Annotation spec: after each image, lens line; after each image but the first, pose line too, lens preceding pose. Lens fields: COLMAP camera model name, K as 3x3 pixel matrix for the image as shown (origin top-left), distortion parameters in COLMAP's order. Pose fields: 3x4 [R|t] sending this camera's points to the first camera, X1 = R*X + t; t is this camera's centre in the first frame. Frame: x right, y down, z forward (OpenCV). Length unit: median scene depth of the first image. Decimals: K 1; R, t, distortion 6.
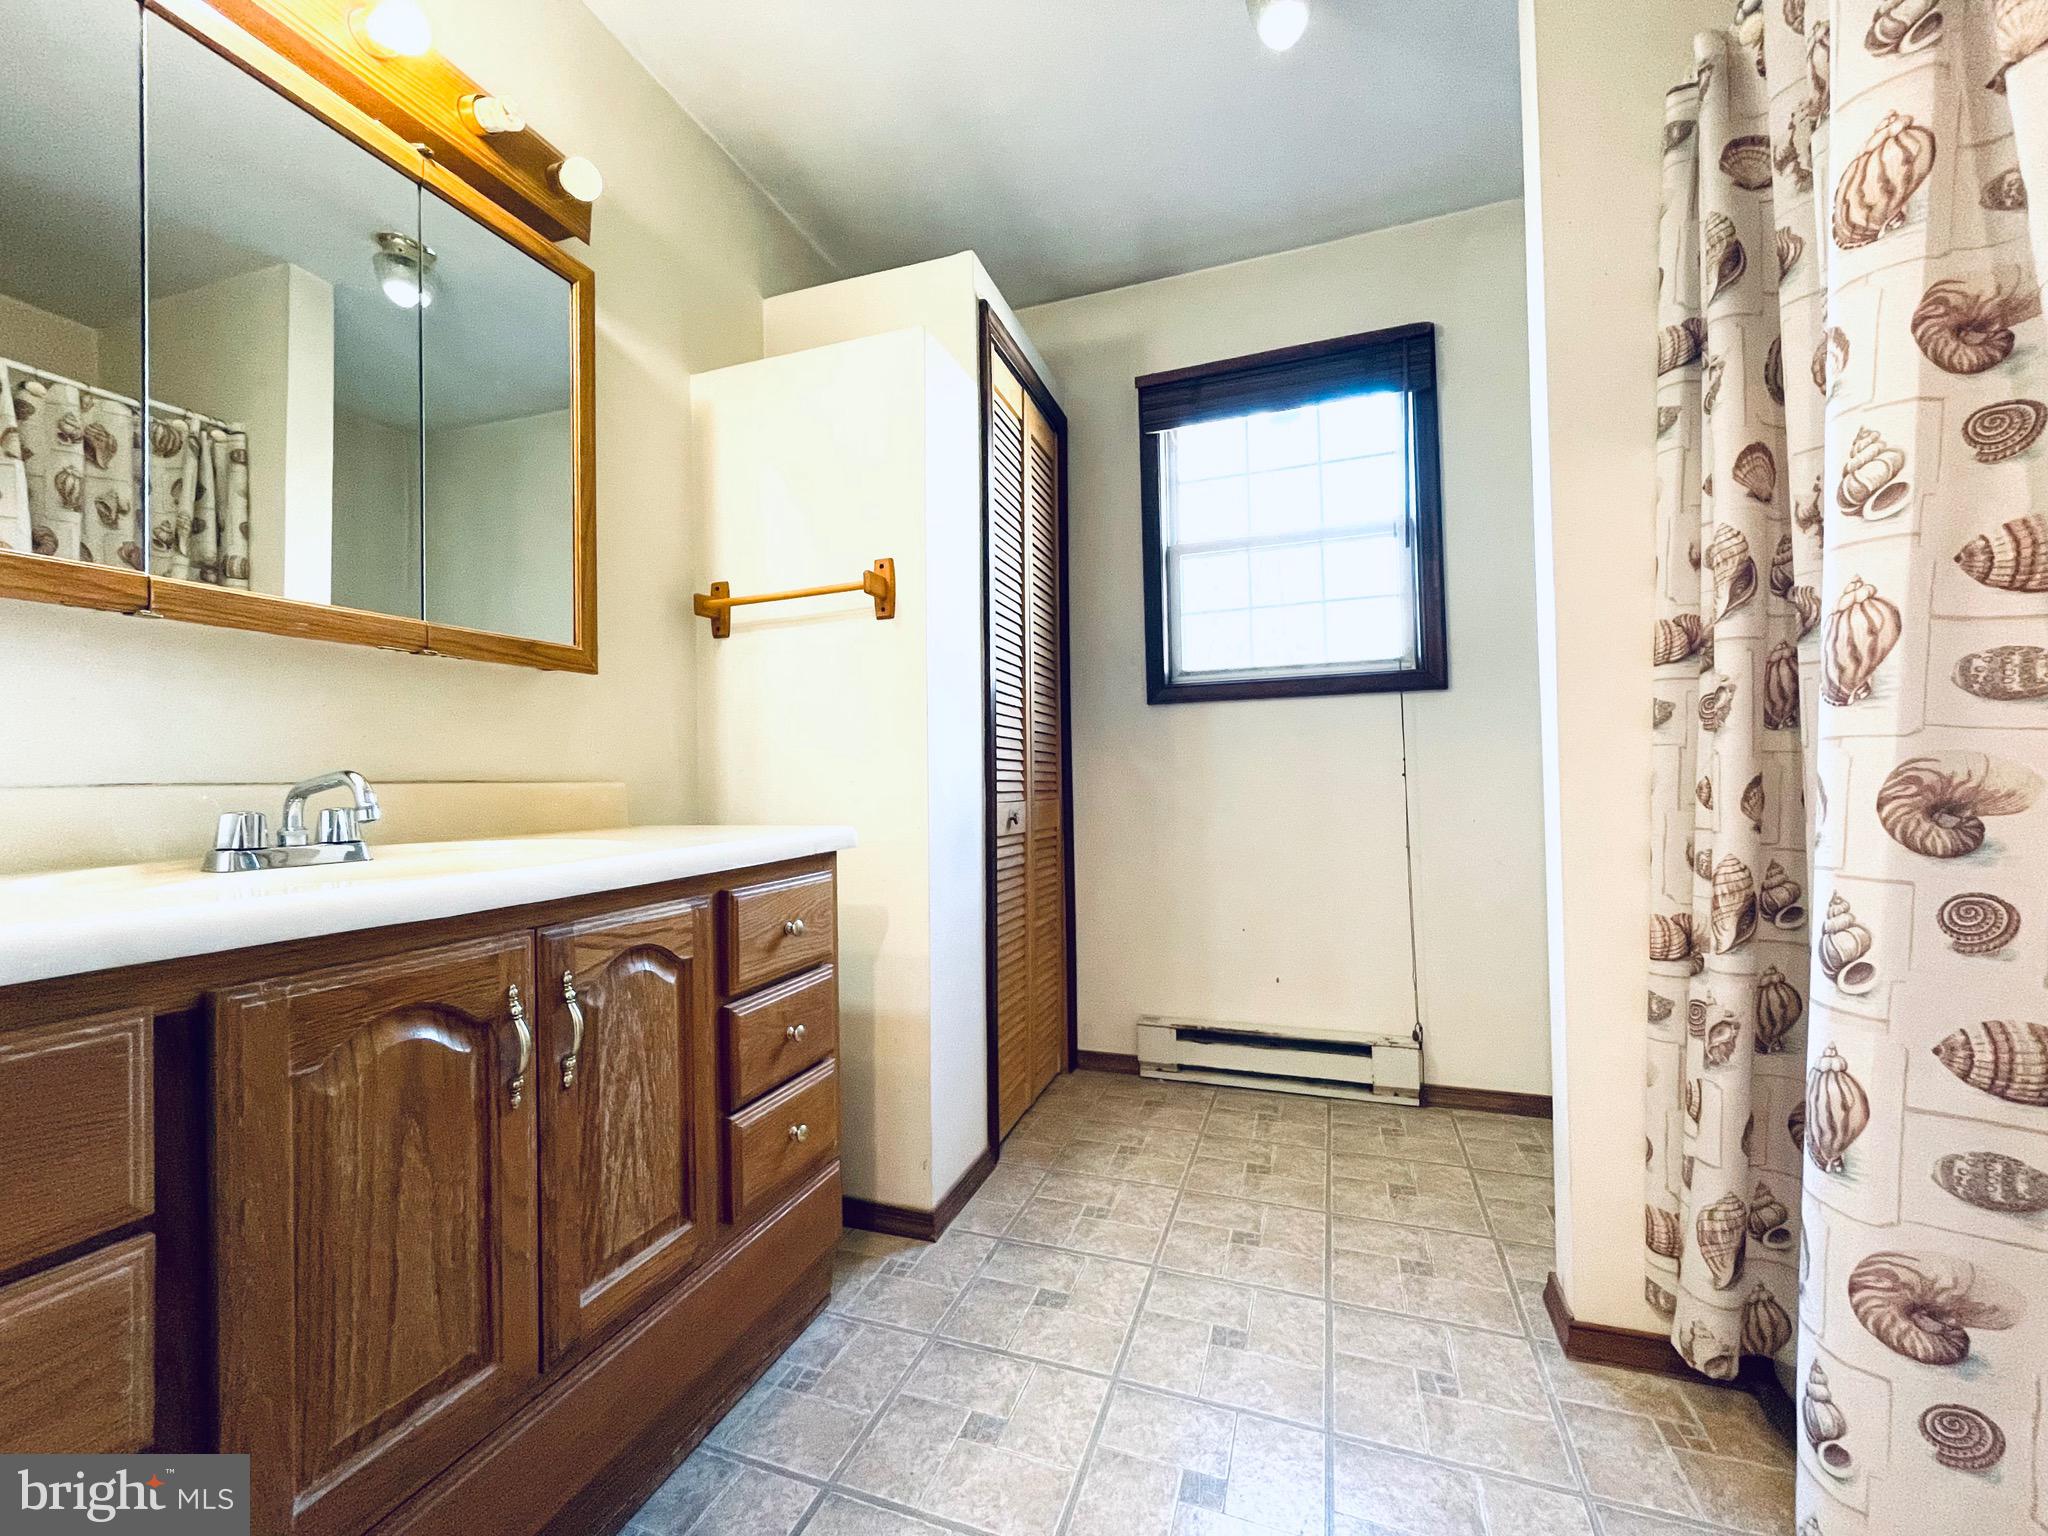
lens RADIAL K [[826.5, 0, 1021.3], [0, 826.5, 772.3], [0, 0, 1]] dist [-0.002207, -0.000025]
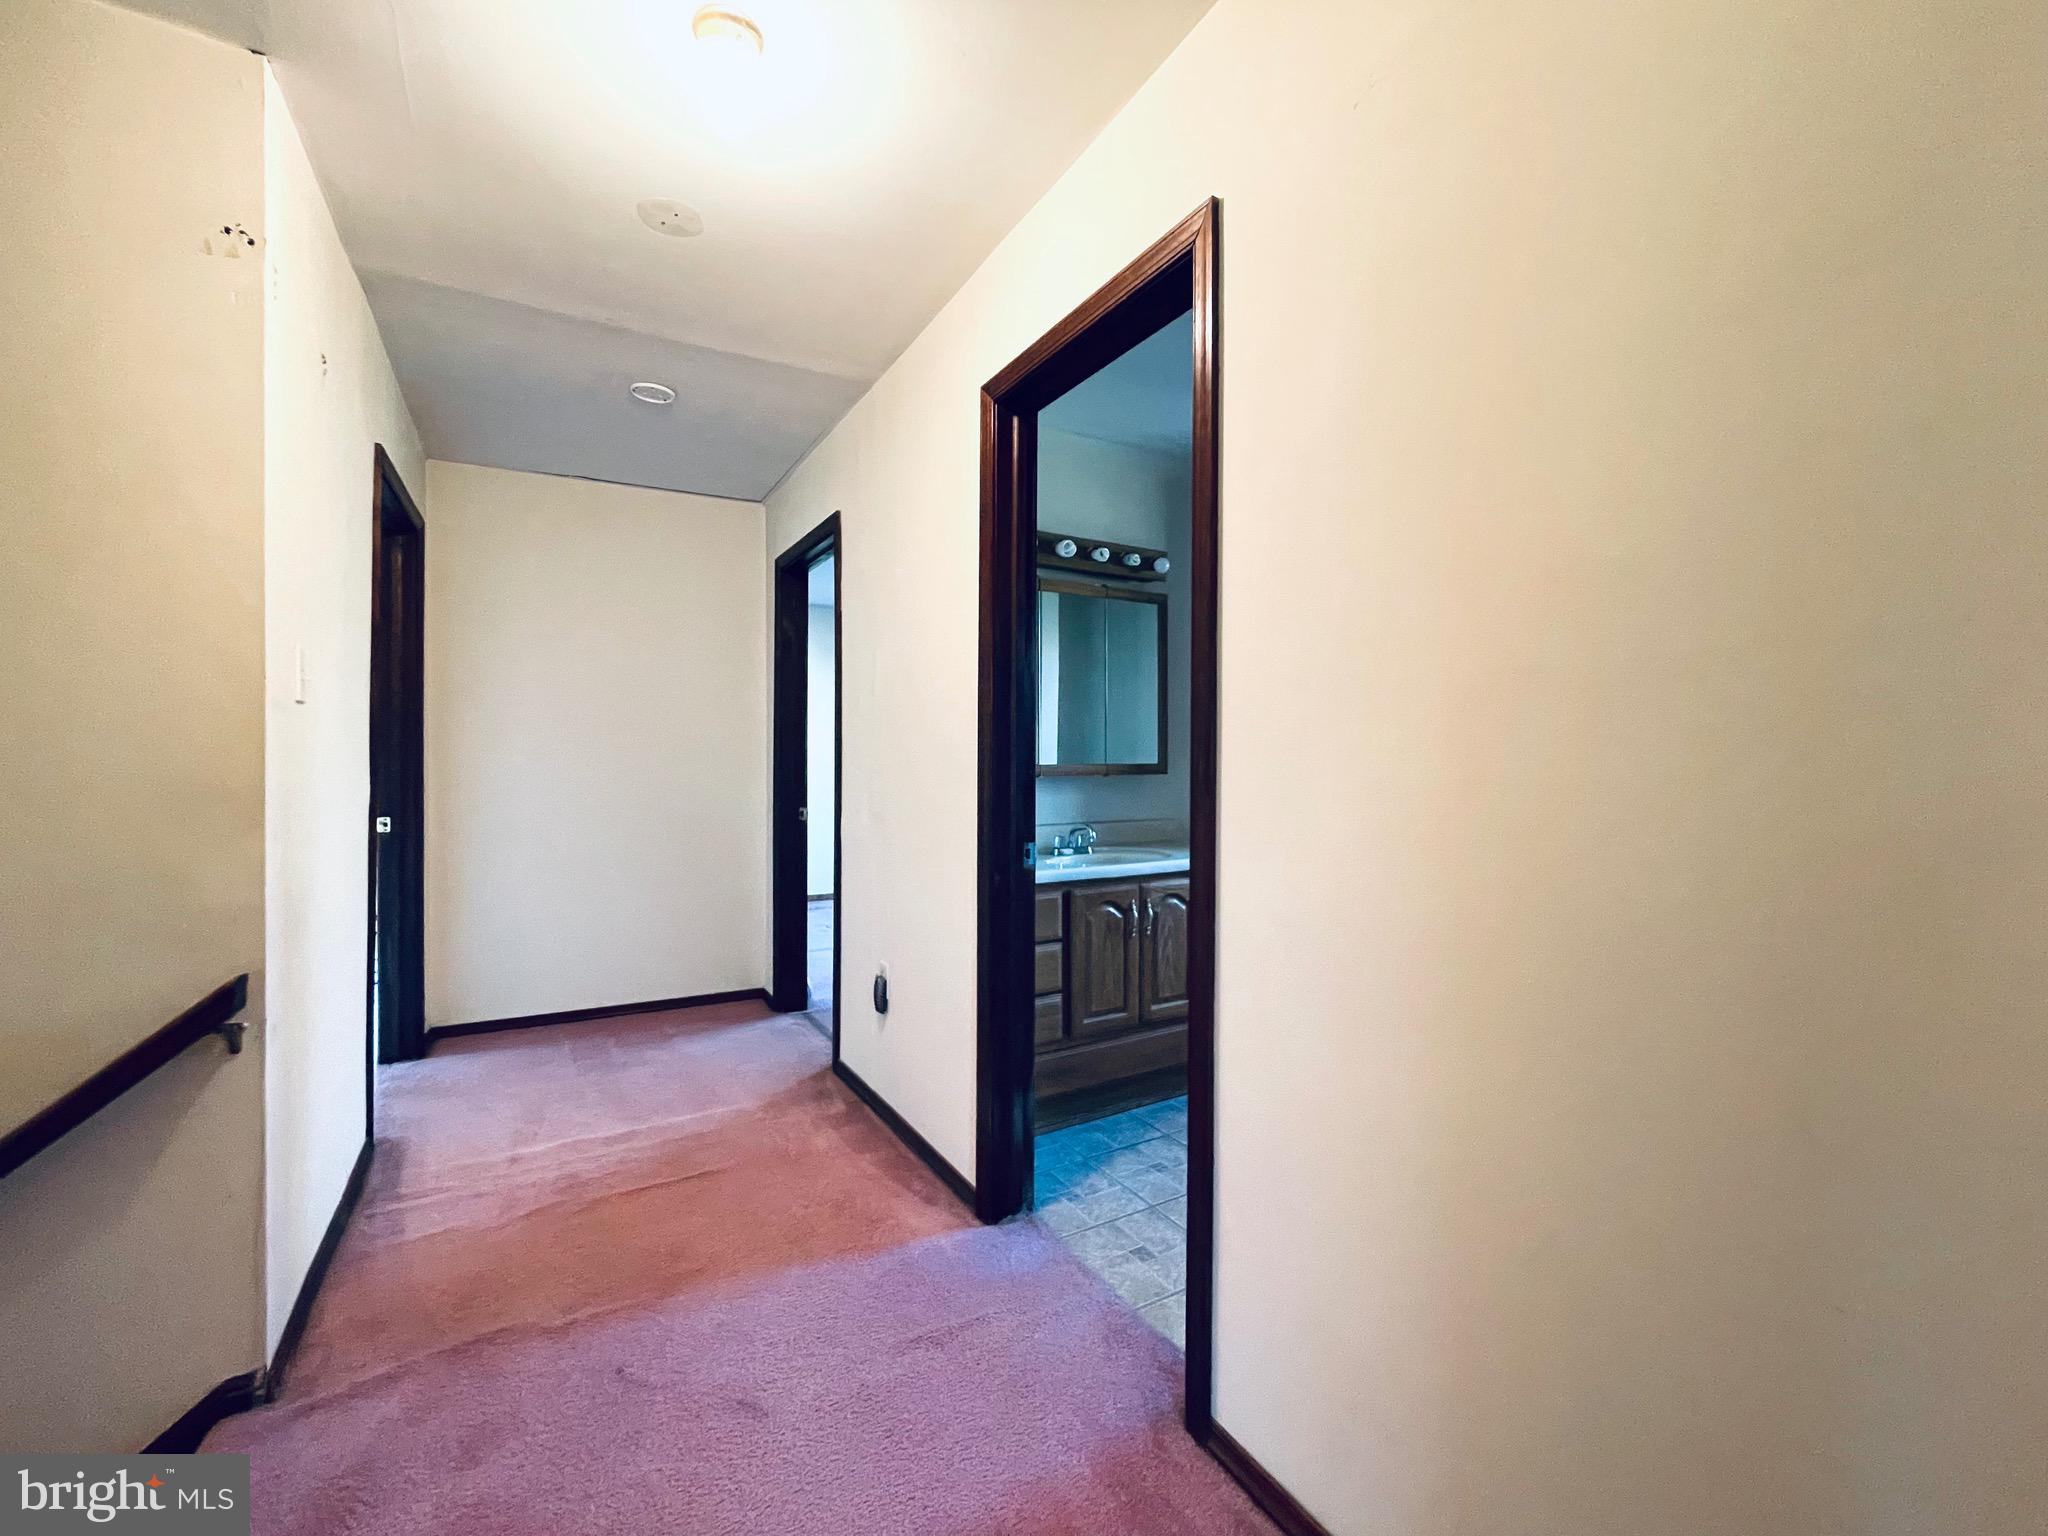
lens RADIAL K [[826.5, 0, 1021.3], [0, 826.5, 772.3], [0, 0, 1]] dist [-0.002207, -0.000025]
pose [[0.770850, 0.022298, -0.636627, 1.105352], [-0.005591, 0.999585, 0.028242, -0.332149], [0.636992, -0.018211, 0.770655, -1.779266]]
